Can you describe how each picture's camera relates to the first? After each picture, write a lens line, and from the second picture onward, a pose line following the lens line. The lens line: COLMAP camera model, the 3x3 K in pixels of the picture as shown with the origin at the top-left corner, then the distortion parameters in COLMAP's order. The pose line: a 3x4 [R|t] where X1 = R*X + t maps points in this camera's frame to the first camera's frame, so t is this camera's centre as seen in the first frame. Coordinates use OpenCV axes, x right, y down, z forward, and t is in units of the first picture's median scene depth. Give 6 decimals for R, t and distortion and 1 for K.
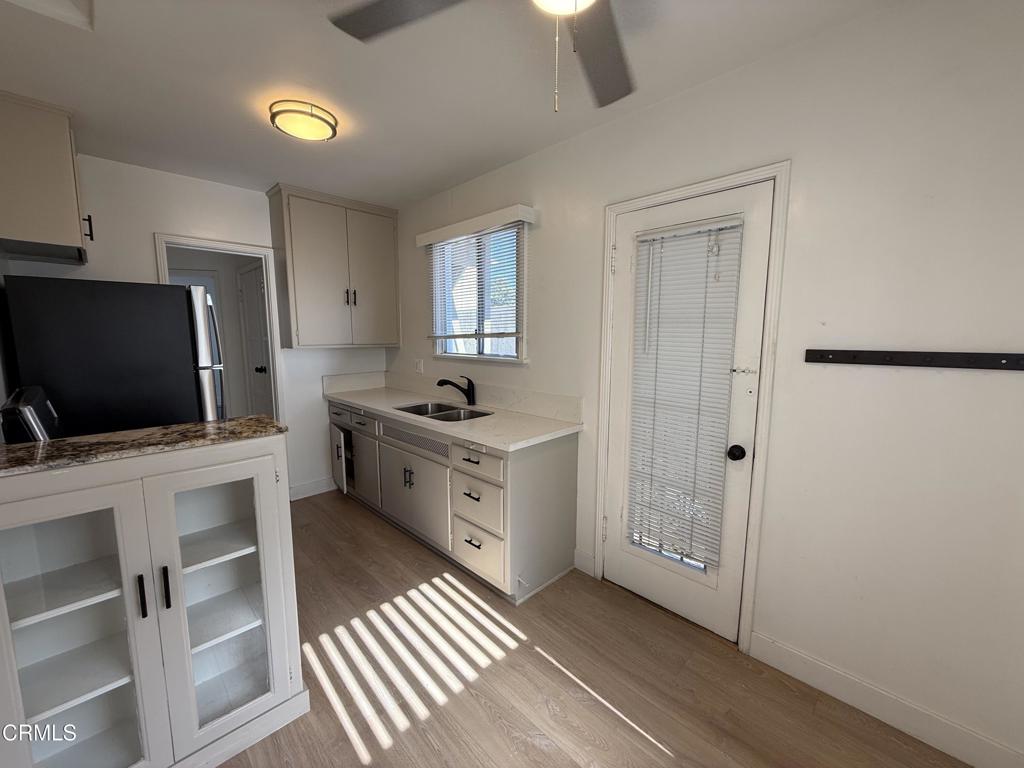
lens RADIAL K [[407.7, 0, 510.2], [0, 407.7, 383.5], [0, 0, 1]] dist [0.003282, -0.001604]
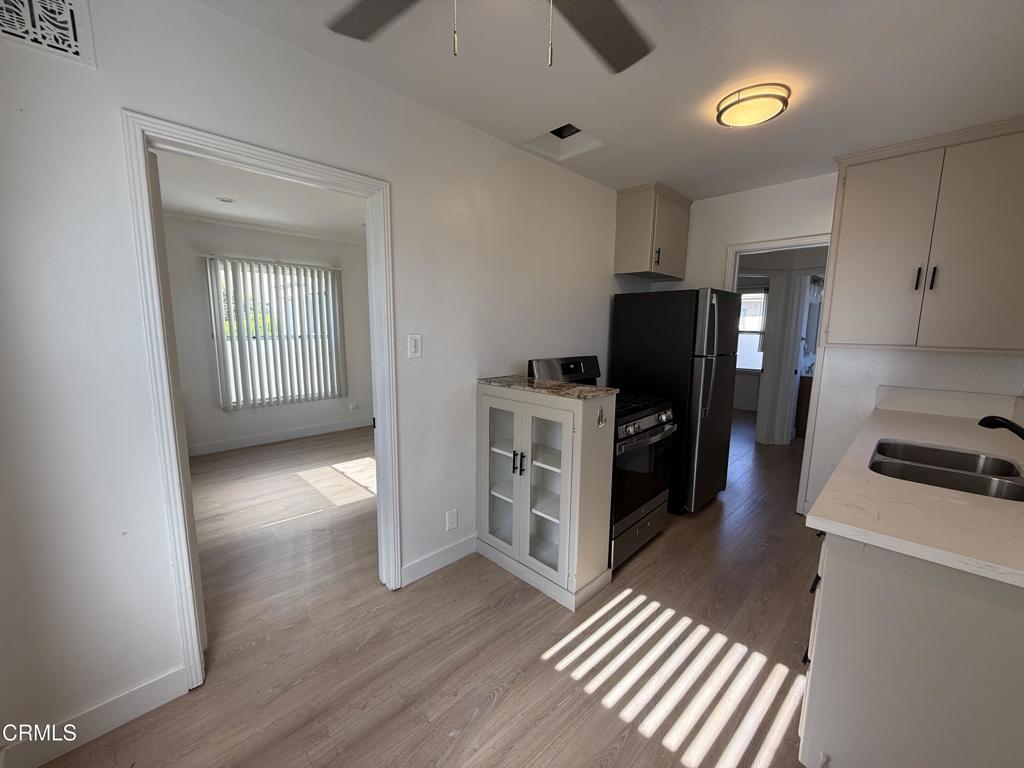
lens RADIAL K [[407.7, 0, 508.7], [0, 407.7, 385.4], [0, 0, 1]] dist [0.003282, -0.001604]
pose [[-0.001460, 0.144196, -0.989548, 0.605368], [-0.134750, 0.980496, 0.143075, -0.067295], [0.990879, 0.133550, 0.017999, 0.567654]]
